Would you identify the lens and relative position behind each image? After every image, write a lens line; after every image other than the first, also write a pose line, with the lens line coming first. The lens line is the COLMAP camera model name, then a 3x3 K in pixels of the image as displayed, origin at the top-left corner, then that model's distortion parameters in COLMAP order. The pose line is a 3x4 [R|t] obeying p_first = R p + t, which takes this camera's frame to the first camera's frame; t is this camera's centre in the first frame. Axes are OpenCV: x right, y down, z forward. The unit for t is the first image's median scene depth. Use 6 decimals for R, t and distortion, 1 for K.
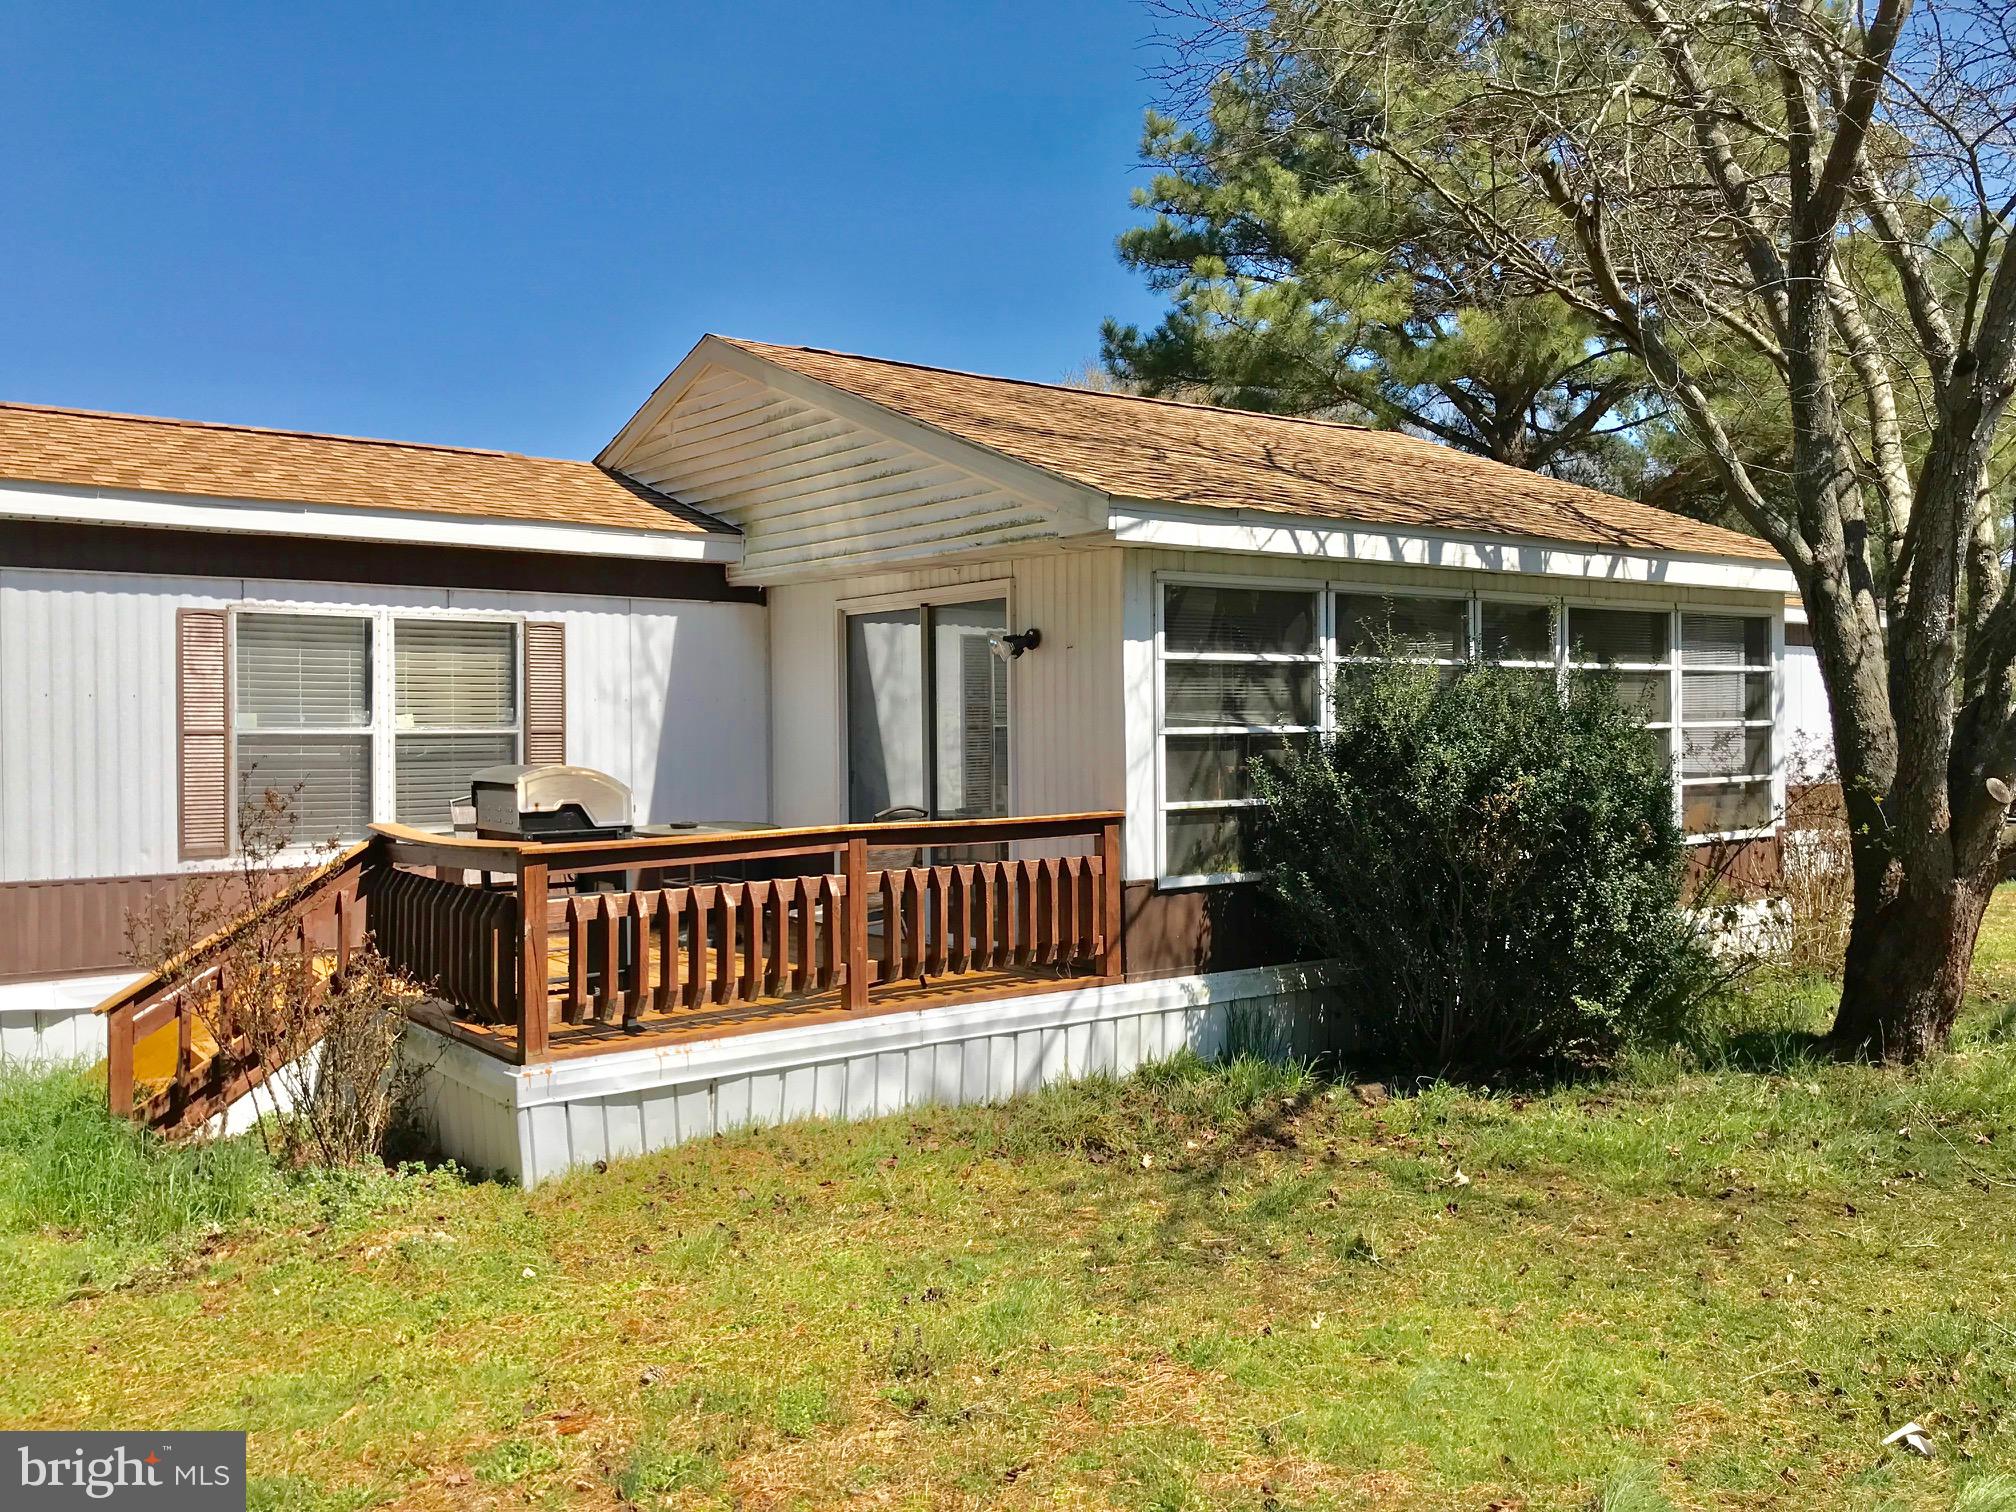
lens RADIAL K [[1660.1, 0, 1031.5], [0, 1660.1, 745.2], [0, 0, 1]] dist [0.003915, -0.012208]
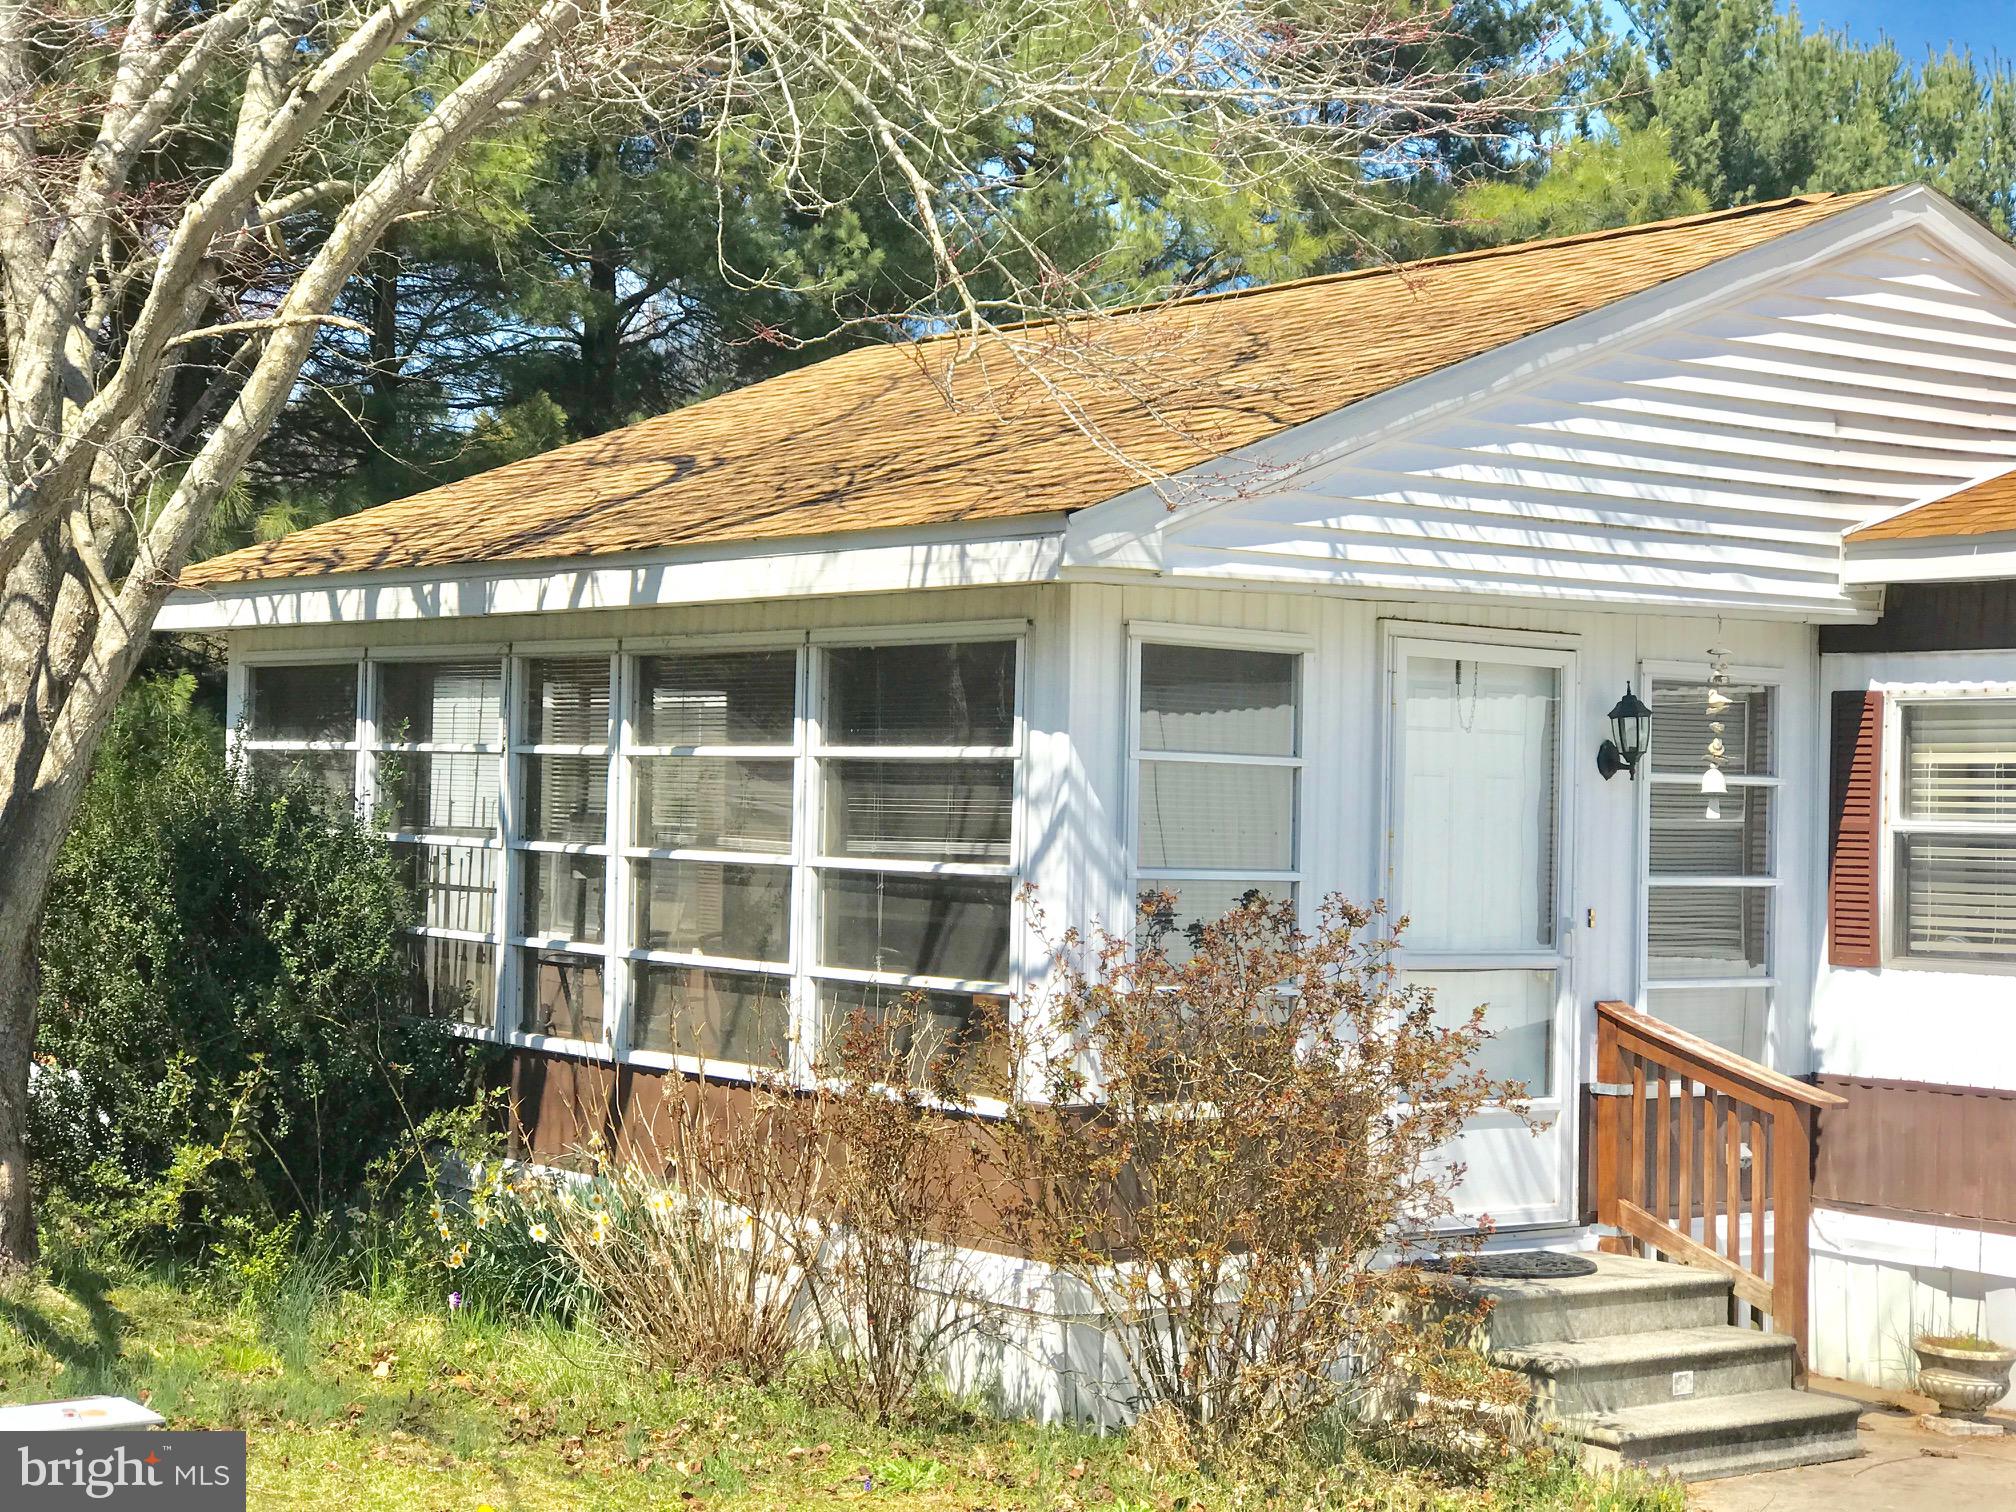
lens RADIAL K [[3354.6, 0, 1007.3], [0, 3354.6, 680.1], [0, 0, 1]] dist [-0.022540, 0.067182]
pose [[0.021389, -0.045318, -0.998744, 1.621641], [-0.065626, 0.996754, -0.046633, -0.025855], [0.997615, 0.066541, 0.018345, 1.149581]]
